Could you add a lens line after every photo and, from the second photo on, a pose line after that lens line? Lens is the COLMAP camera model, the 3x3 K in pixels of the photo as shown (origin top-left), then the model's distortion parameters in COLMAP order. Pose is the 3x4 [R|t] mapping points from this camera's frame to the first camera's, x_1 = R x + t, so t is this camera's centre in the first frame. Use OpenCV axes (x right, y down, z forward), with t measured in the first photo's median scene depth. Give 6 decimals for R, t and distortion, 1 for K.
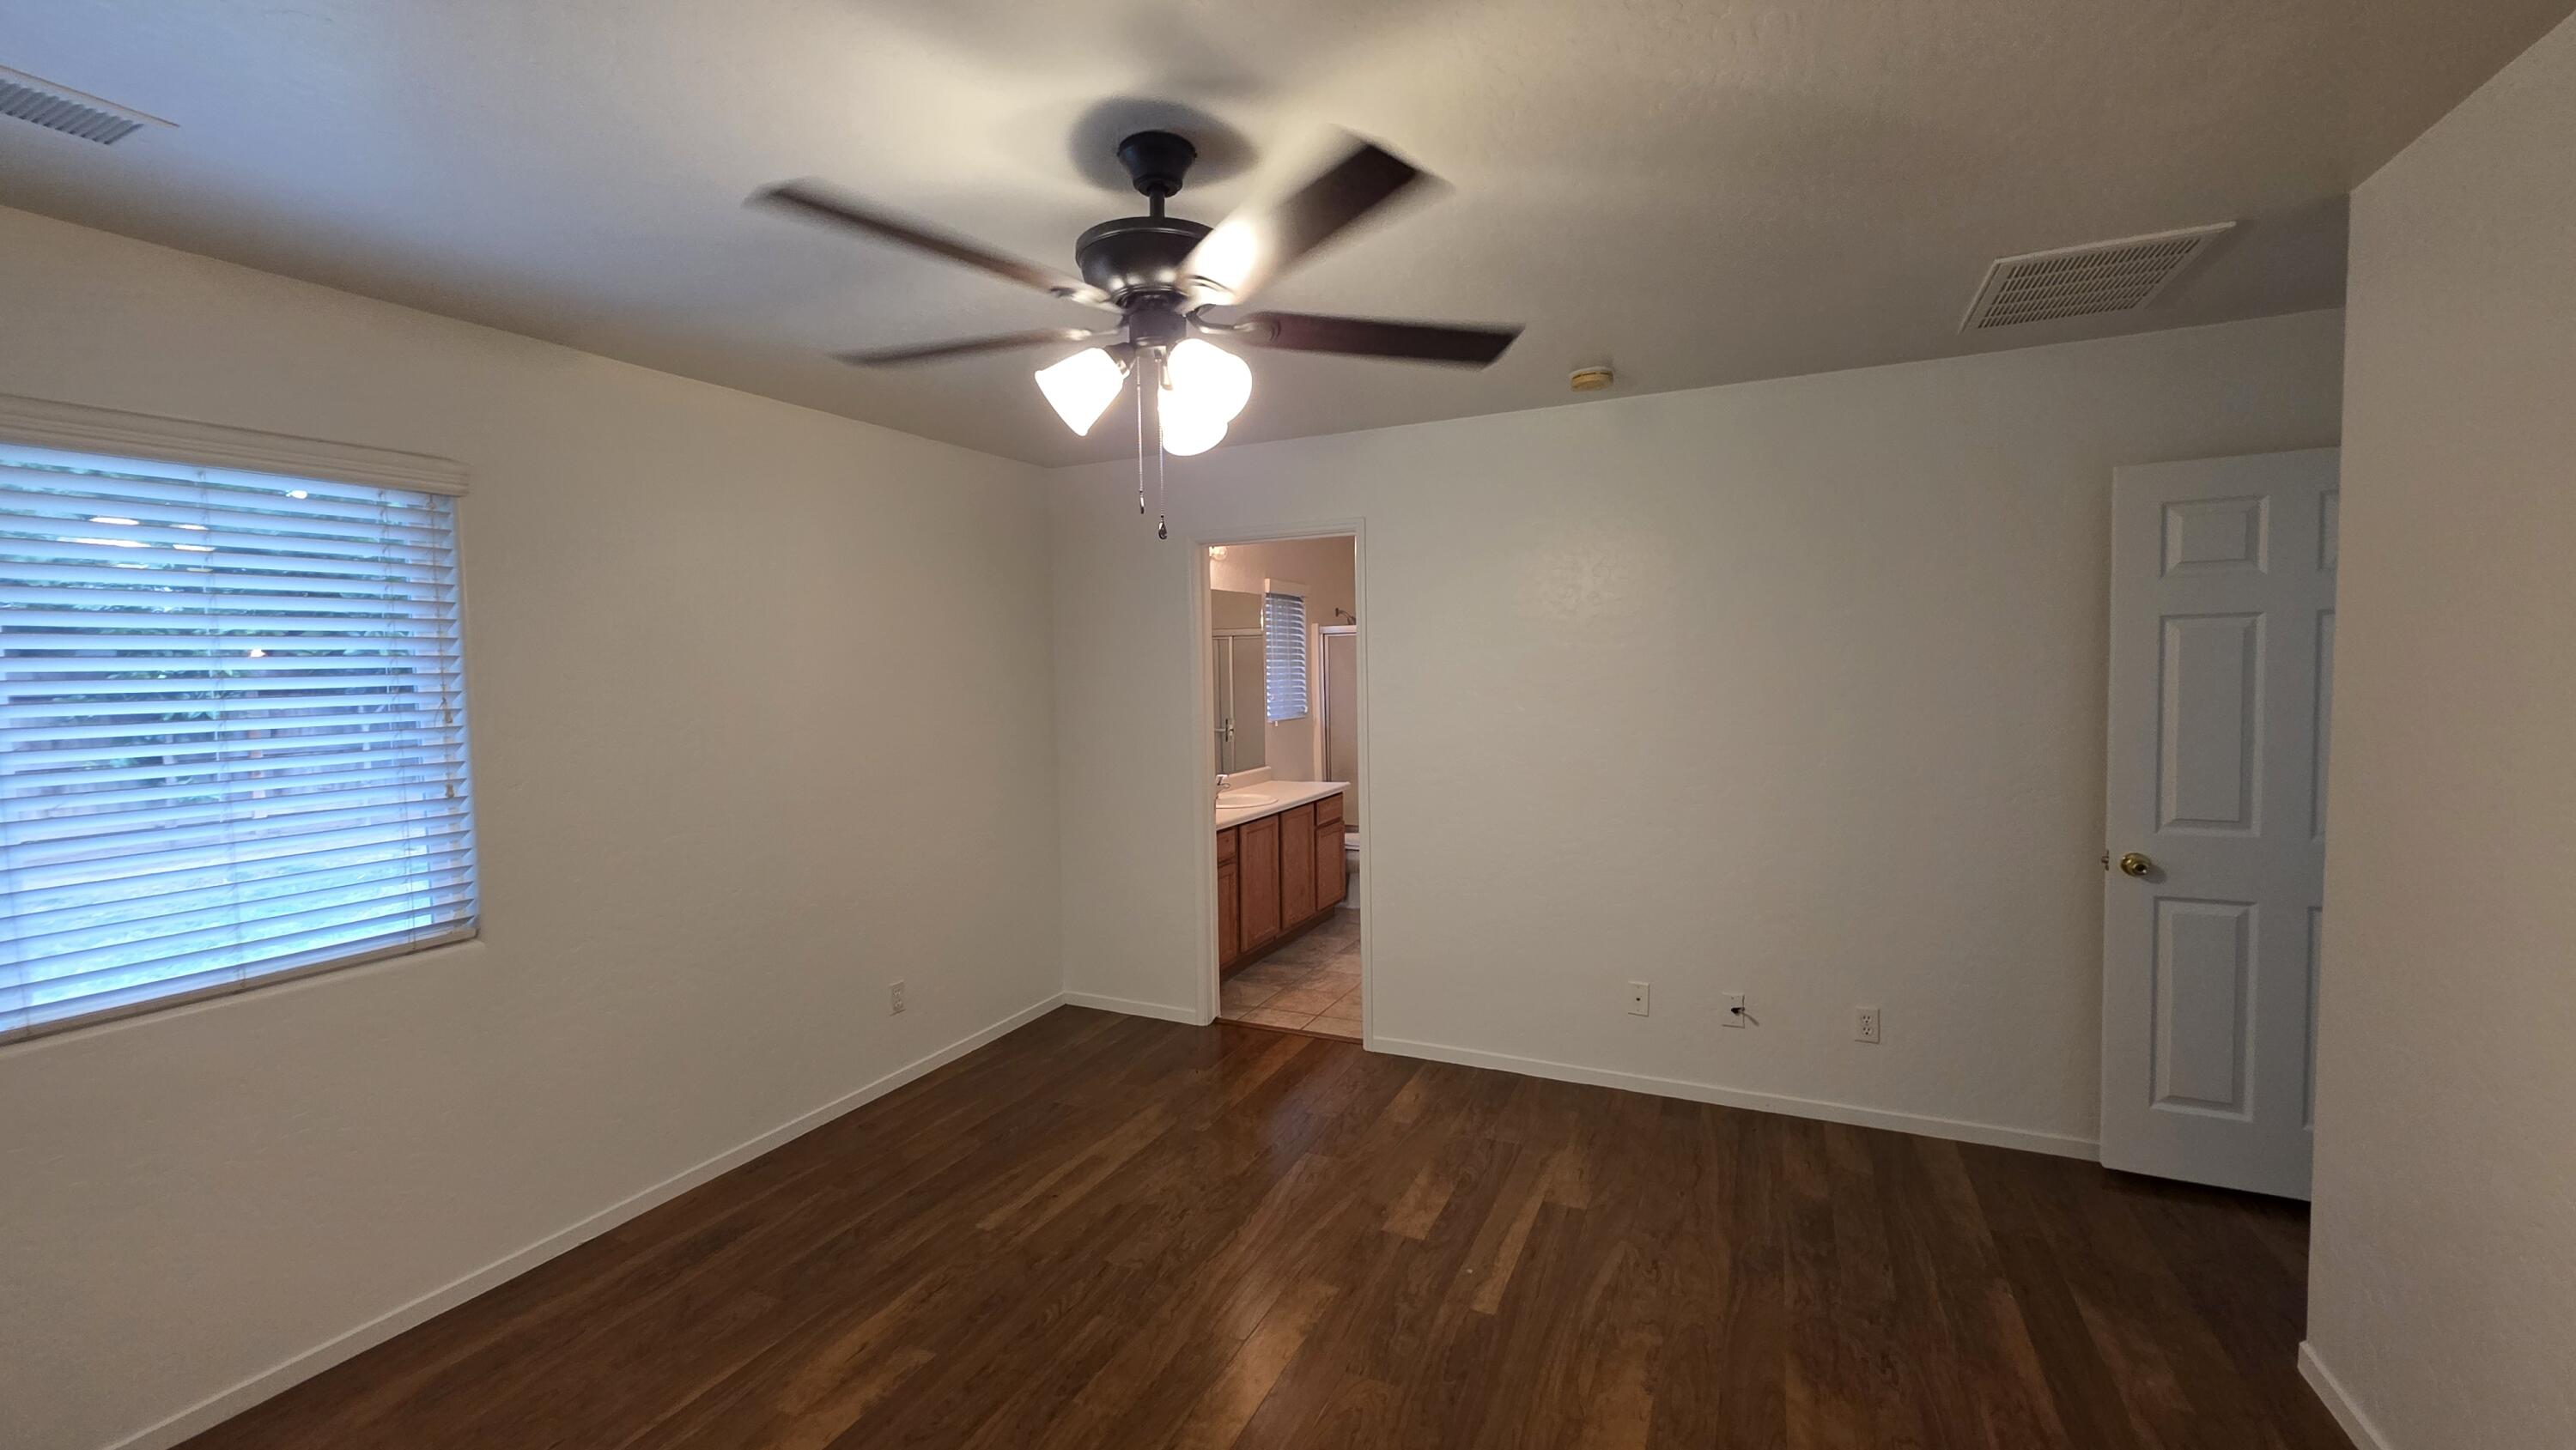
lens RADIAL K [[1044.1, 0, 1274.5], [0, 1044.1, 719.3], [0, 0, 1]] dist [-0.002000, 0.000020]
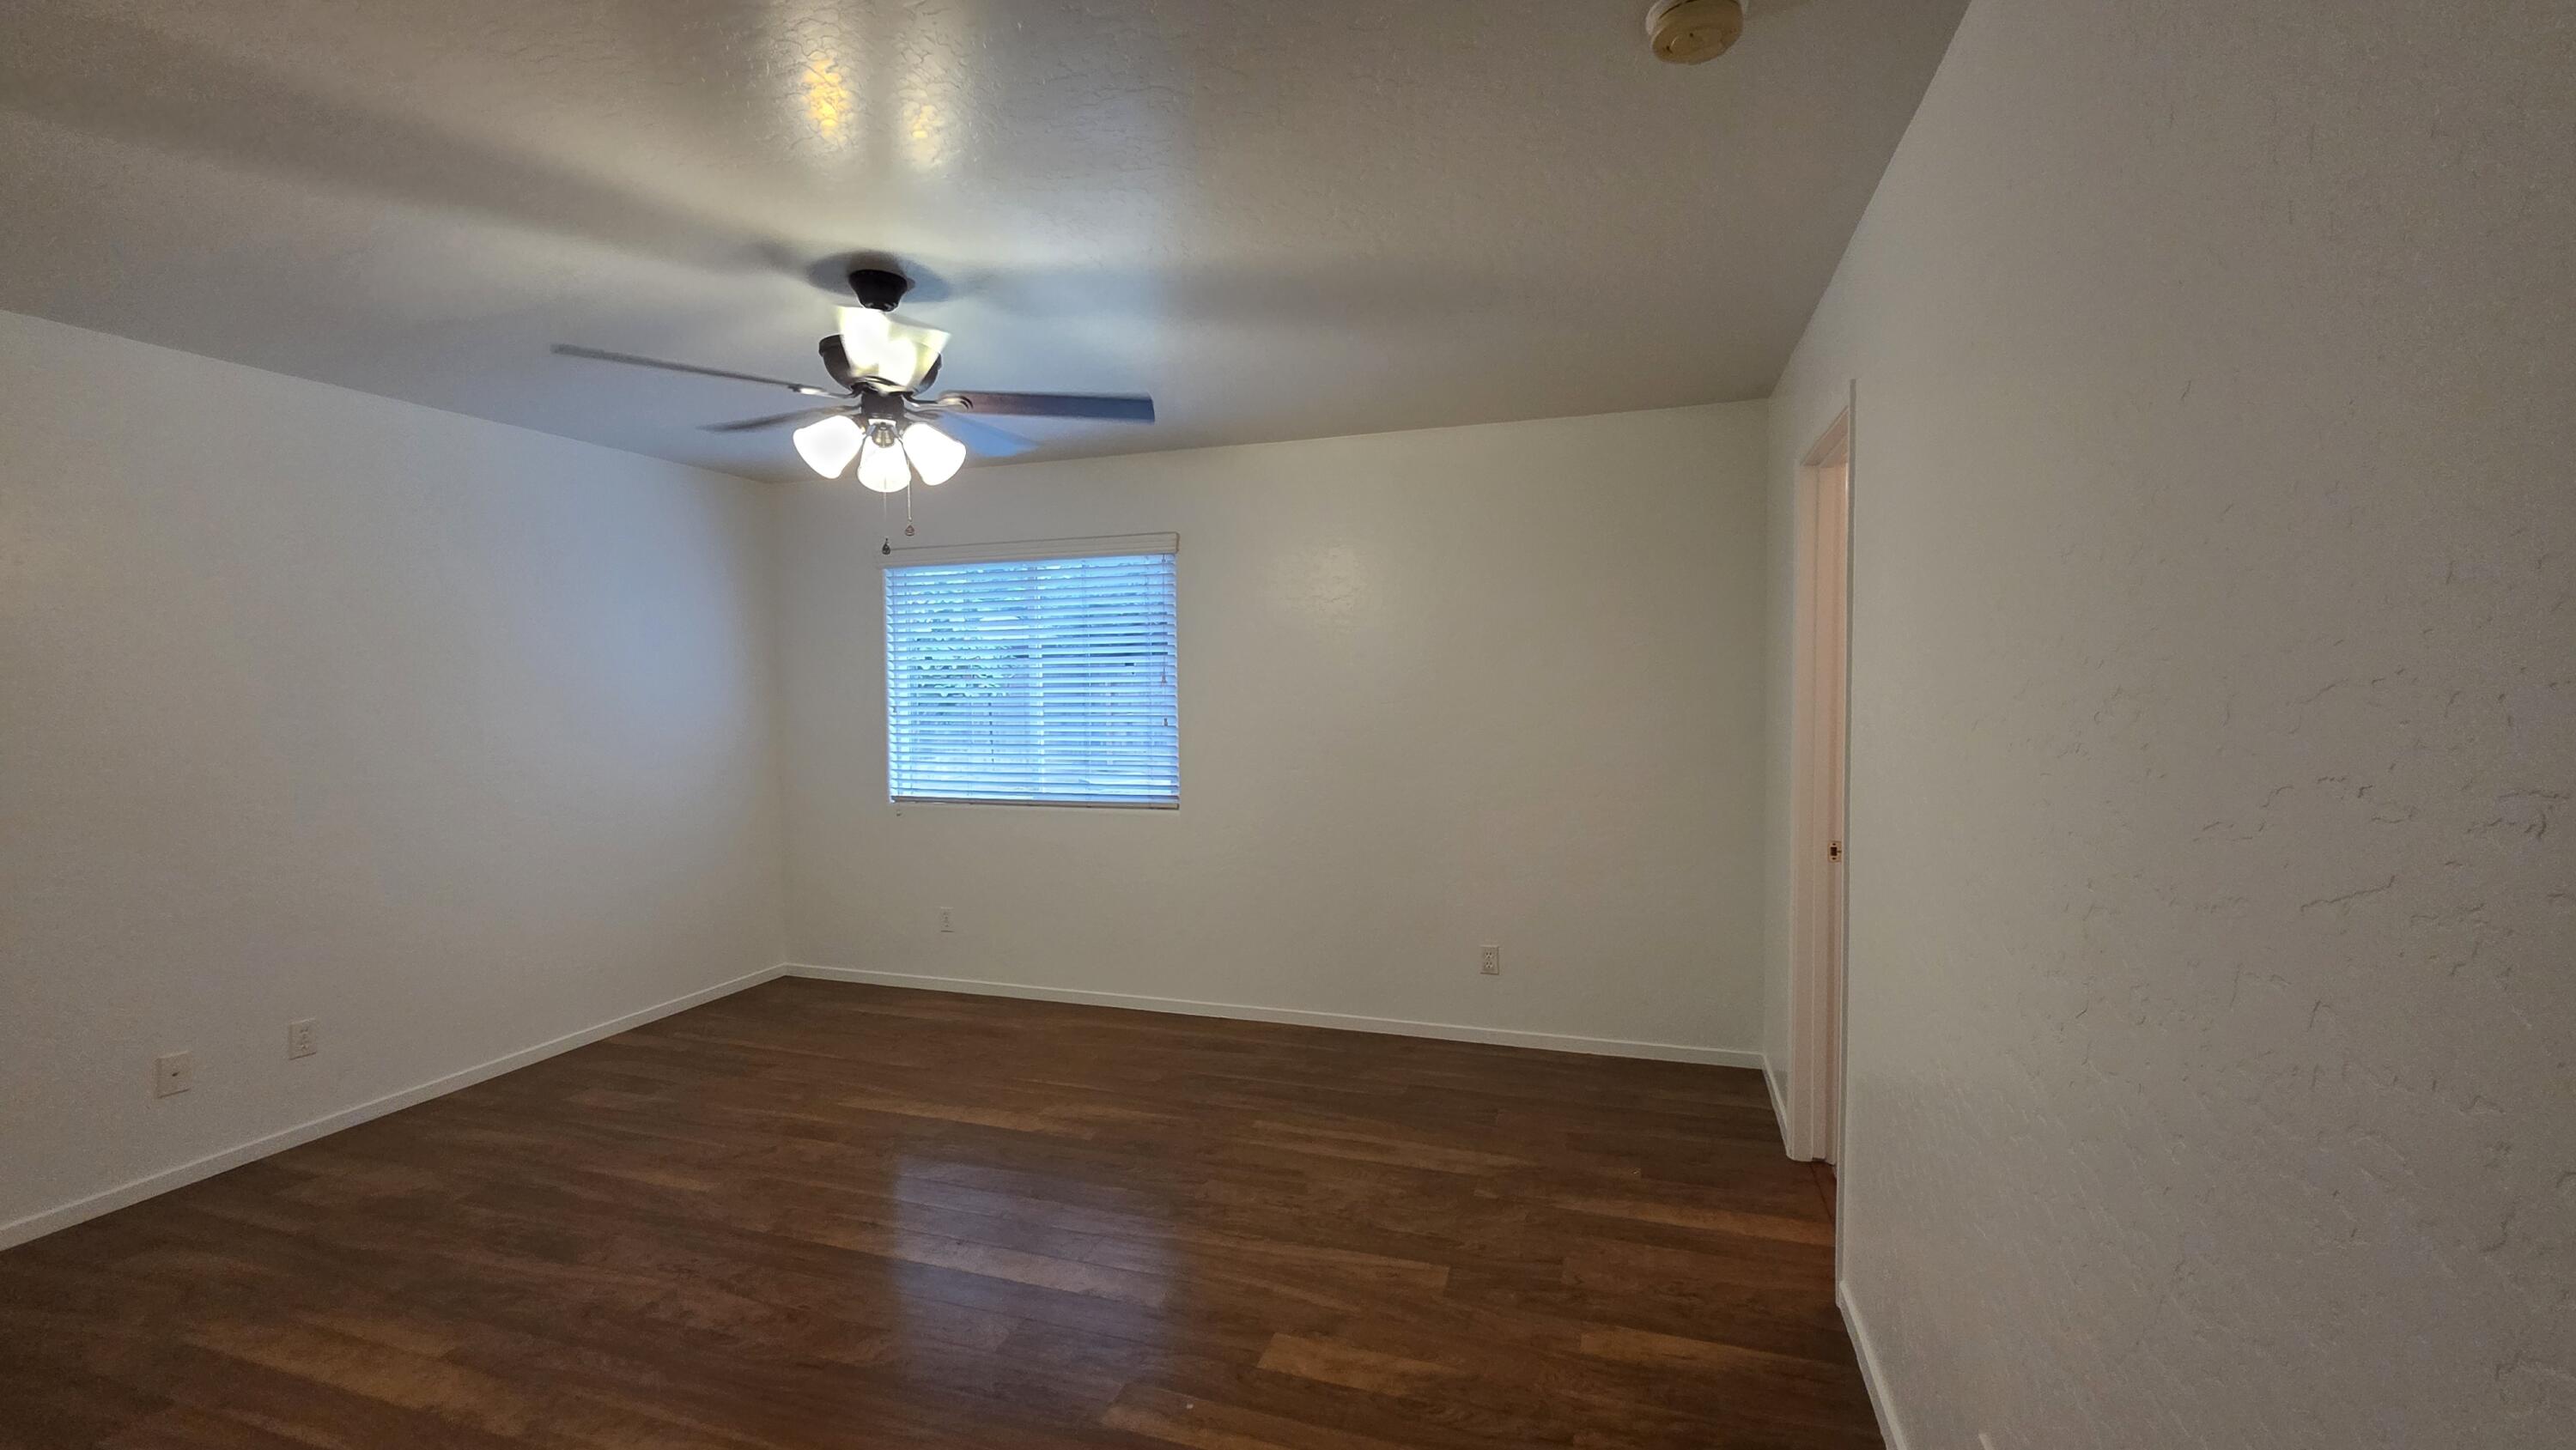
lens RADIAL K [[1044.1, 0, 1301.9], [0, 1044.1, 718.0], [0, 0, 1]] dist [-0.002000, 0.000020]
pose [[0.129676, 0.056304, -0.989956, 0.844584], [-0.046698, 0.997625, 0.050624, -0.032038], [0.990456, 0.039664, 0.131998, 0.850604]]
